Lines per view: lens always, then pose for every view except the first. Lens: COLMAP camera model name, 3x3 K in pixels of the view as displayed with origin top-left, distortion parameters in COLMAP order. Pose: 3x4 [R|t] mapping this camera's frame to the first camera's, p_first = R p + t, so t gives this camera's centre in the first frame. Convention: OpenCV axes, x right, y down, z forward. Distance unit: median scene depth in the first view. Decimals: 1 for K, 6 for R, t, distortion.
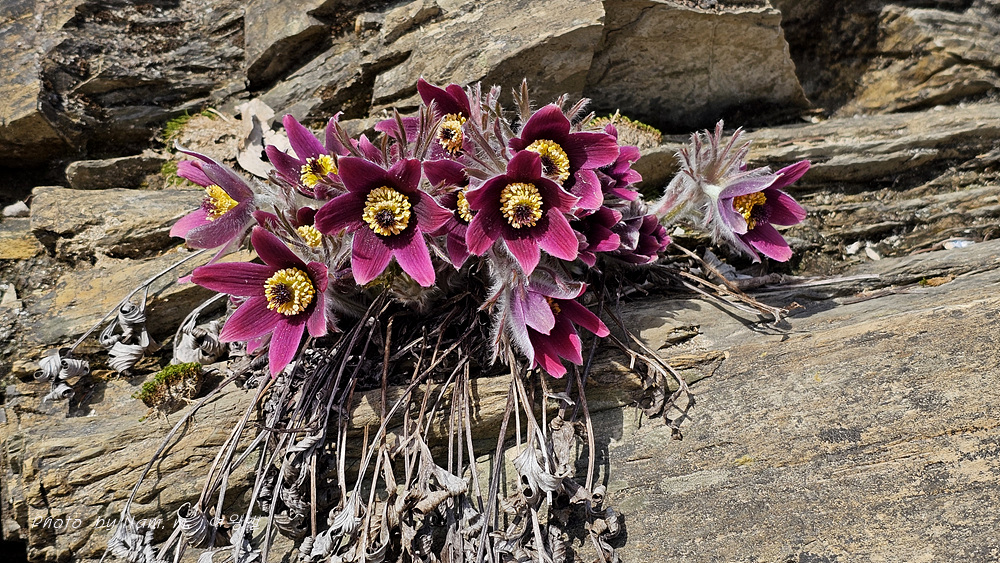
lens RADIAL K [[1372.4, 0, 500.0], [0, 1372.4, 281.5], [0, 0, 1]] dist [0.210360, -0.775610]
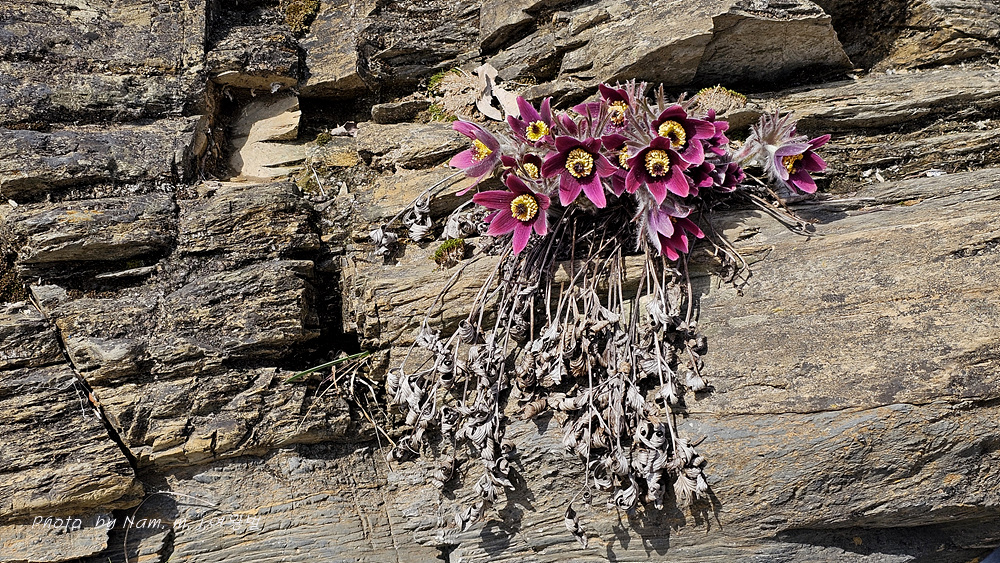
lens RADIAL K [[1372.4, 0, 500.0], [0, 1372.4, 281.5], [0, 0, 1]] dist [0.210360, -0.775610]
pose [[0.996270, 0.040877, -0.075991, -0.038430], [-0.029419, 0.988817, 0.146206, -0.137132], [0.081117, -0.143425, 0.986331, -0.678221]]
